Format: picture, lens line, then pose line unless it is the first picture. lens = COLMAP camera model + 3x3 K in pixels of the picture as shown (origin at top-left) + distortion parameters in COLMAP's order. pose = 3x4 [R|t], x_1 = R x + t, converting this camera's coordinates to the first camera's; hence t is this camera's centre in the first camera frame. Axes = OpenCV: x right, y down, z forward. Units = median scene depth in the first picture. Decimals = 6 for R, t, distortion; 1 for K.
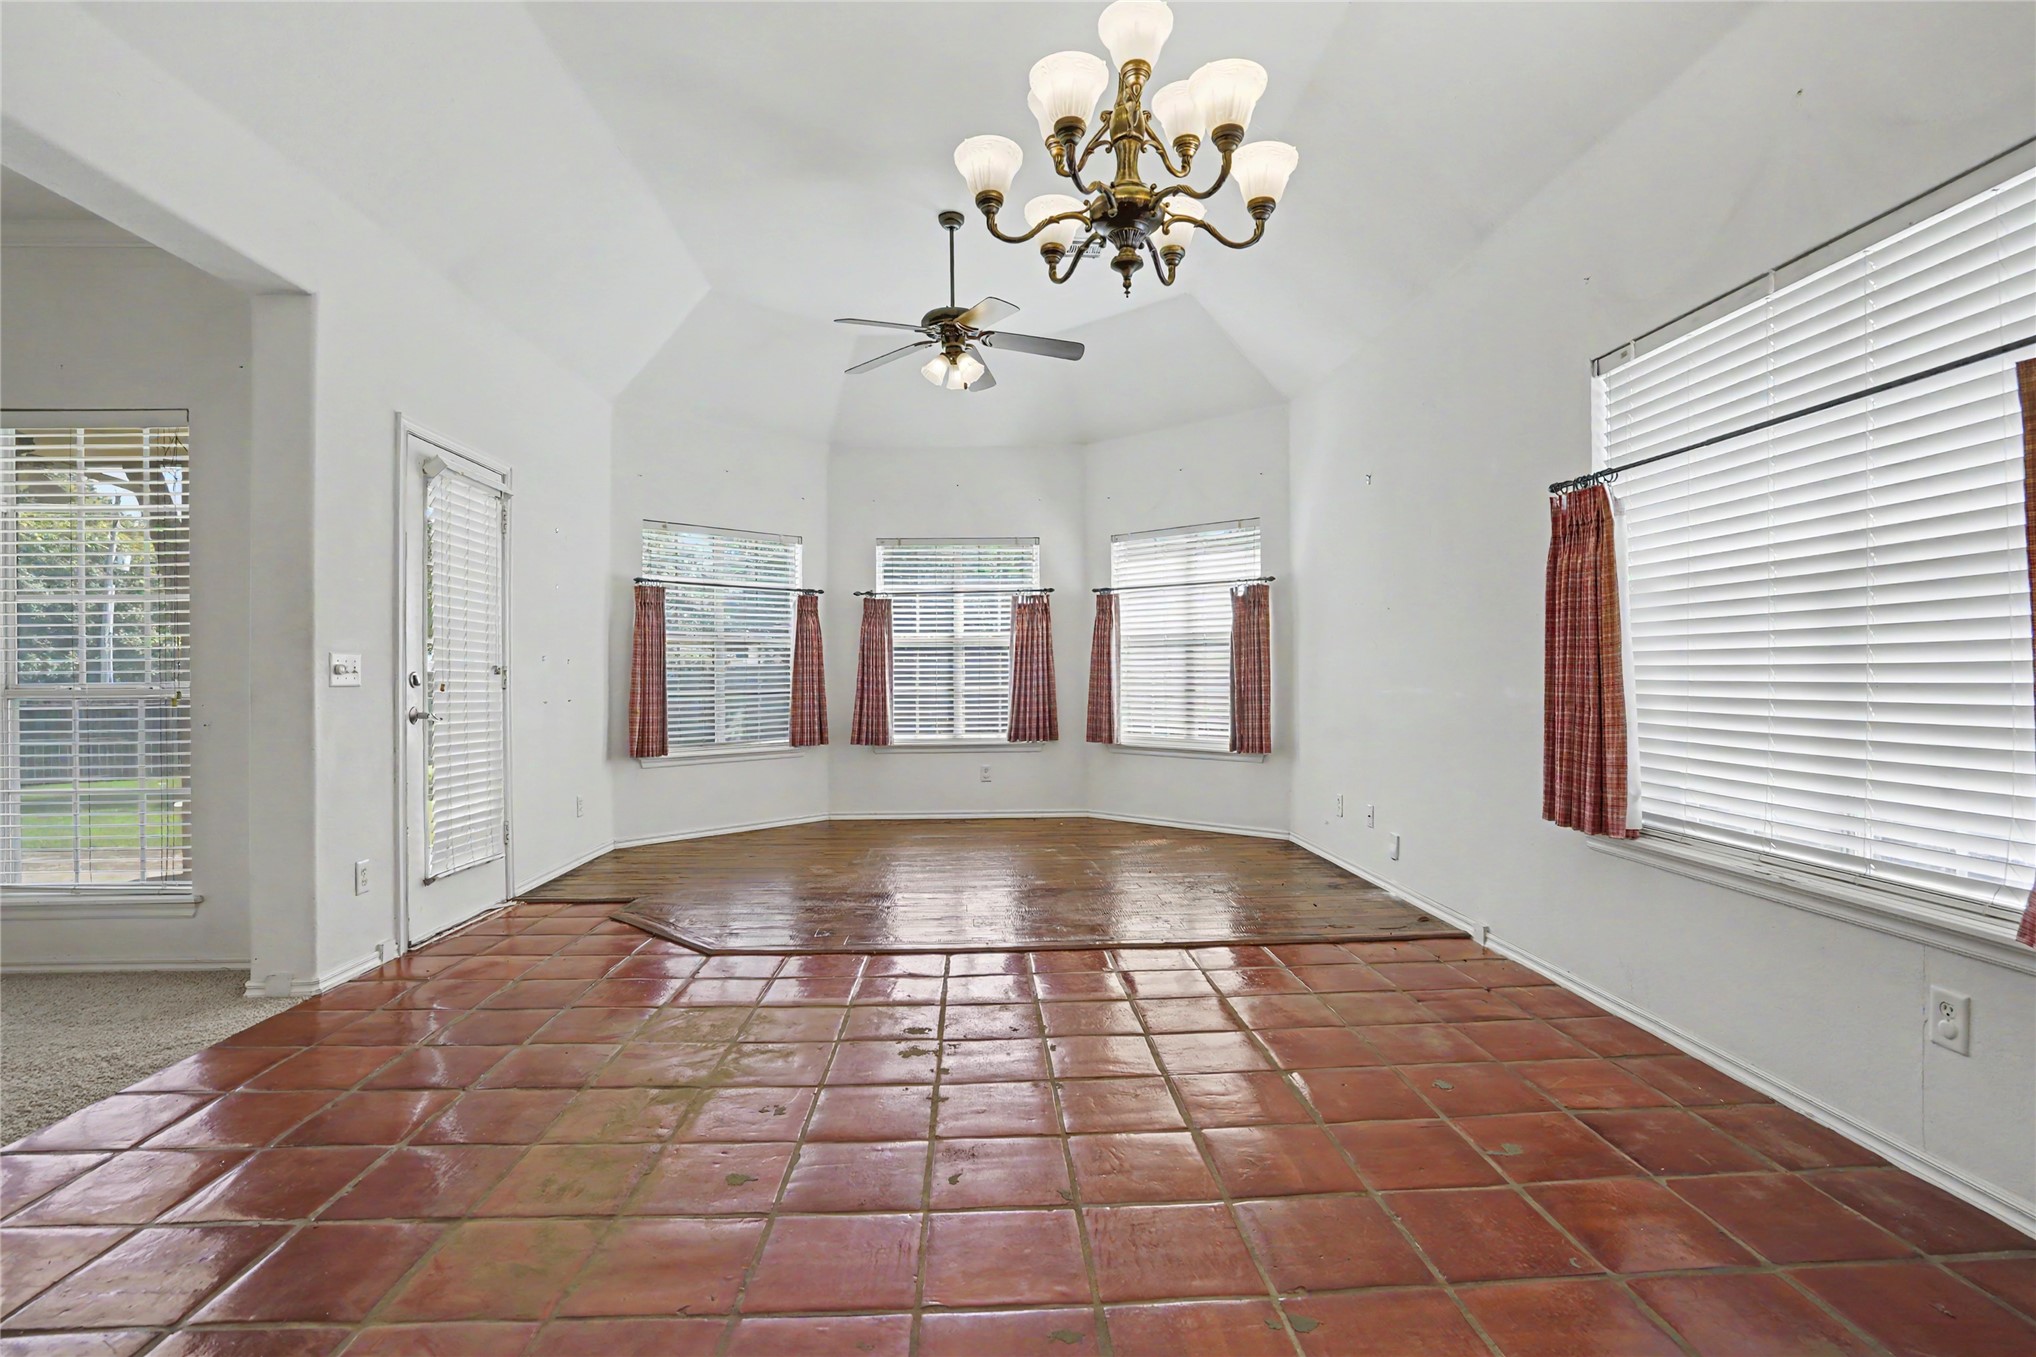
lens RADIAL K [[961.8, 0, 1027.0], [0, 961.8, 682.9], [0, 0, 1]] dist [-0.040581, 0.000636]
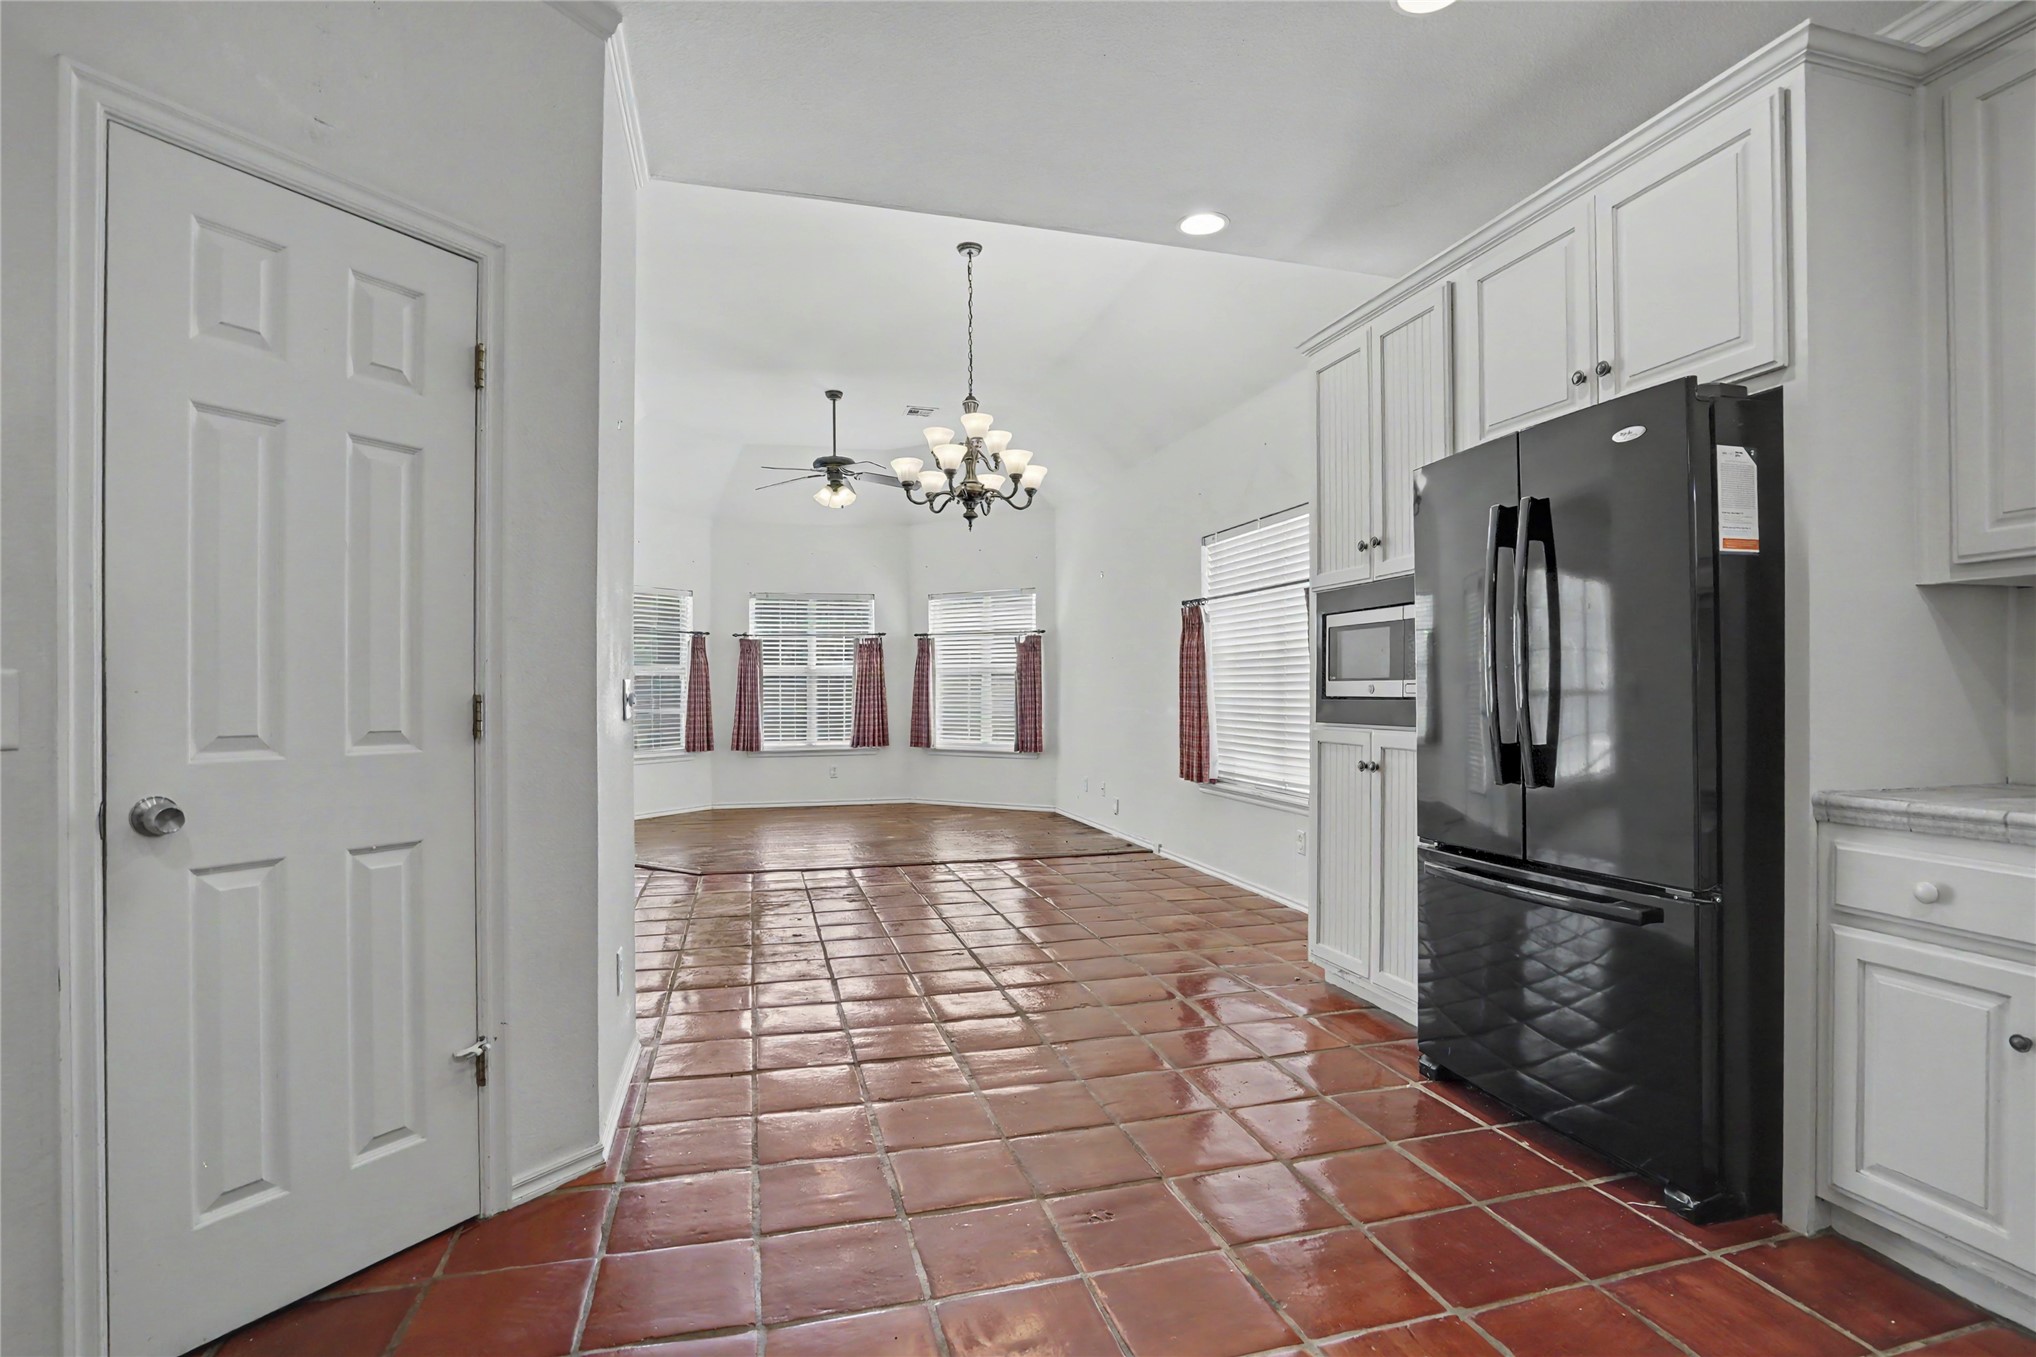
lens RADIAL K [[973.9, 0, 1013.7], [0, 973.9, 681.0], [0, 0, 1]] dist [-0.045540, 0.001049]
pose [[0.978267, 0.004036, 0.207308, -0.101273], [-0.000073, 0.999817, -0.019123, -0.006779], [-0.207347, 0.018692, 0.978089, -0.467956]]
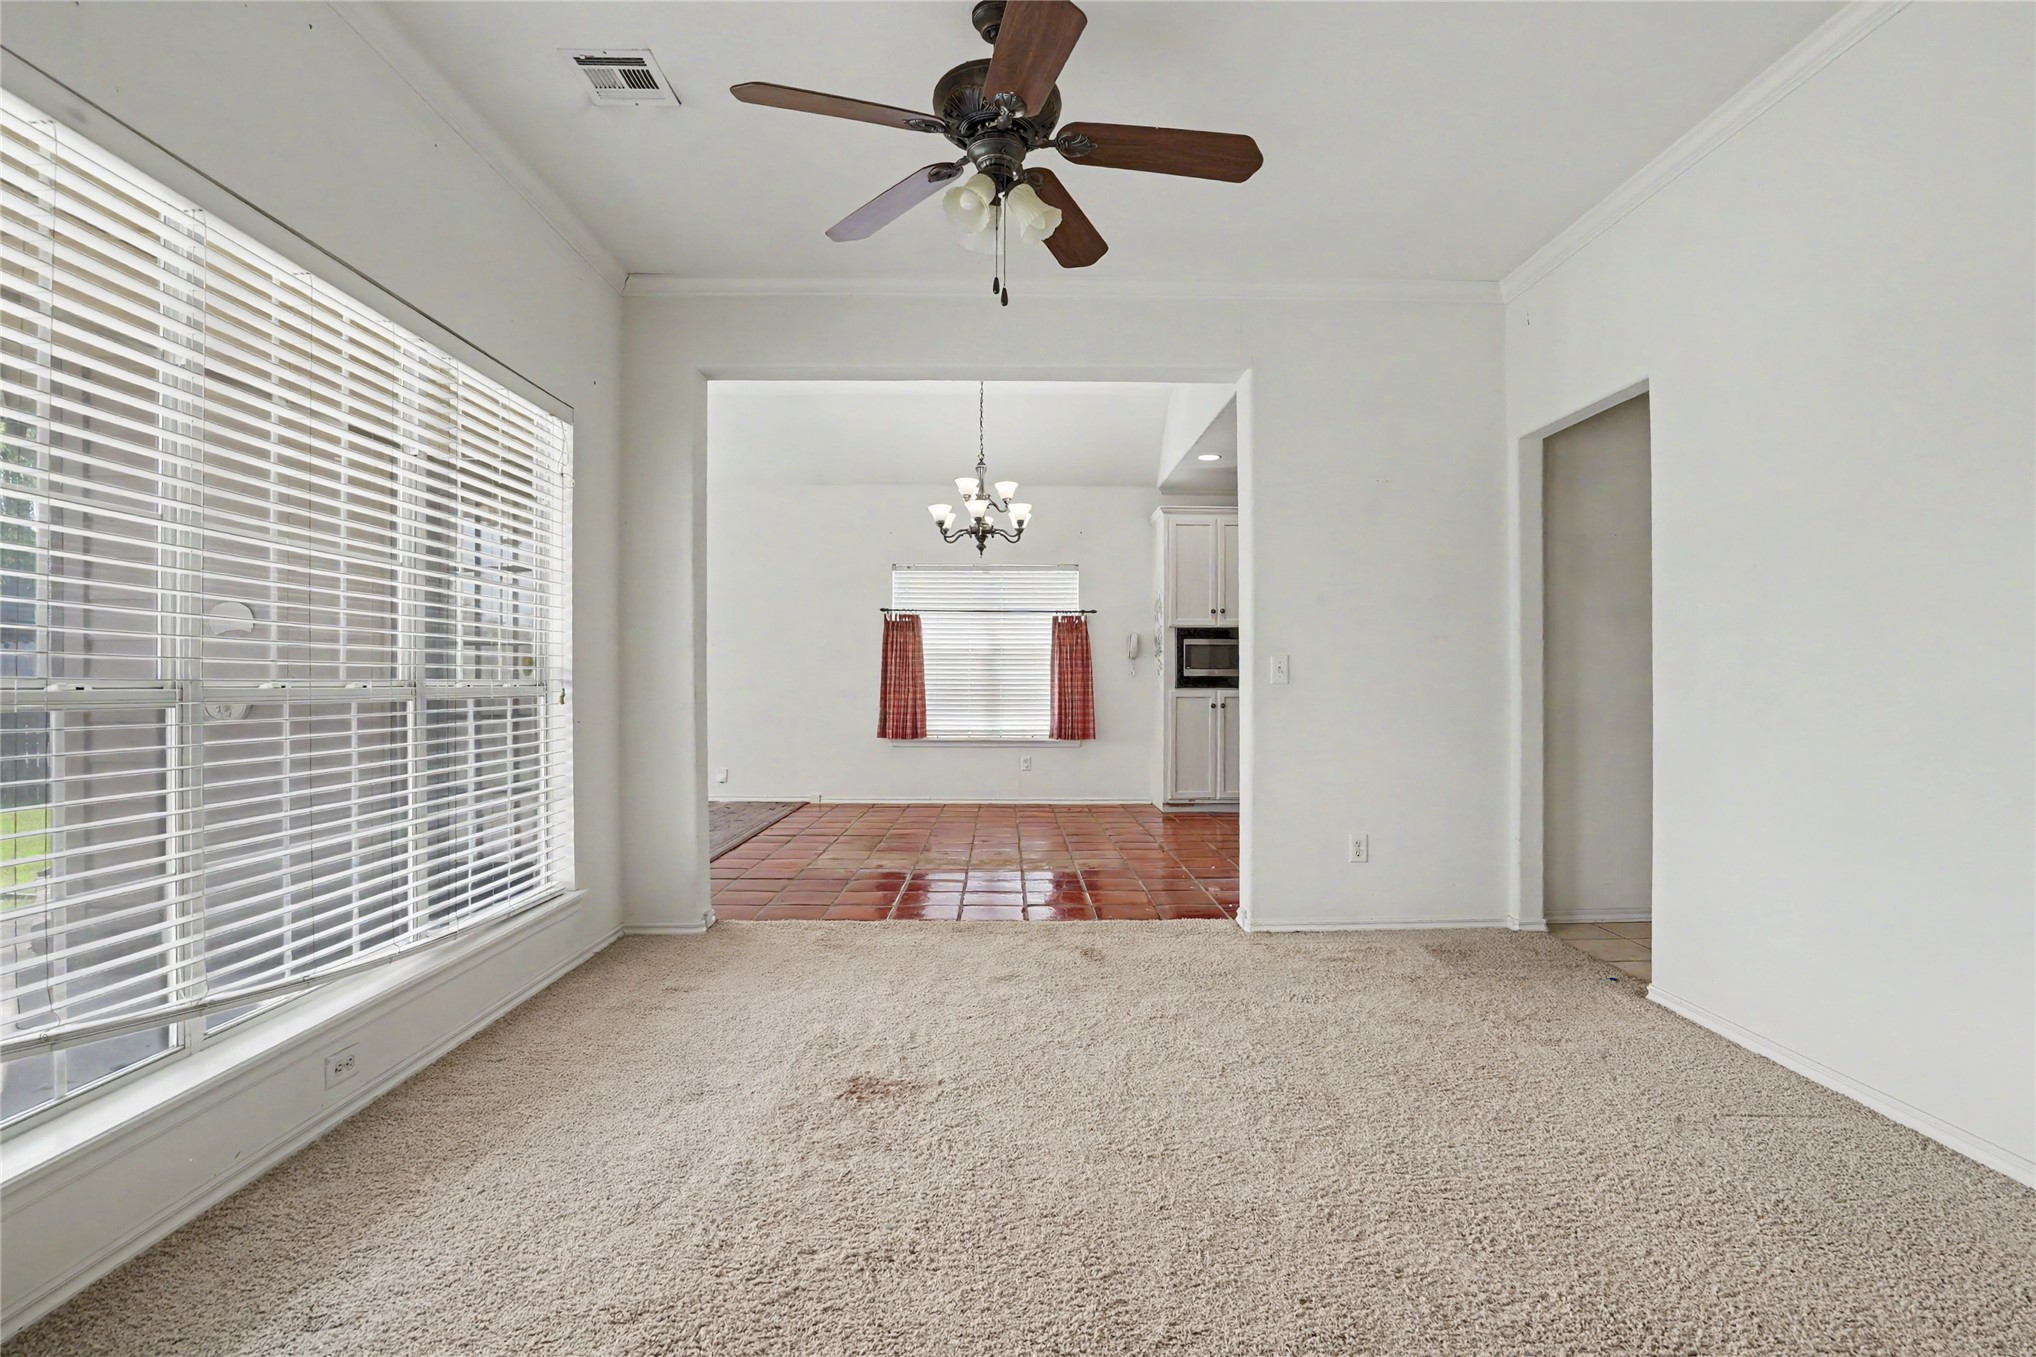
lens RADIAL K [[973.9, 0, 1013.7], [0, 973.9, 681.0], [0, 0, 1]] dist [-0.045540, 0.001049]
pose [[0.049675, 0.008169, 0.998732, -1.180159], [0.008022, 0.999931, -0.008578, 0.008349], [-0.998733, 0.008438, 0.049606, 0.288448]]
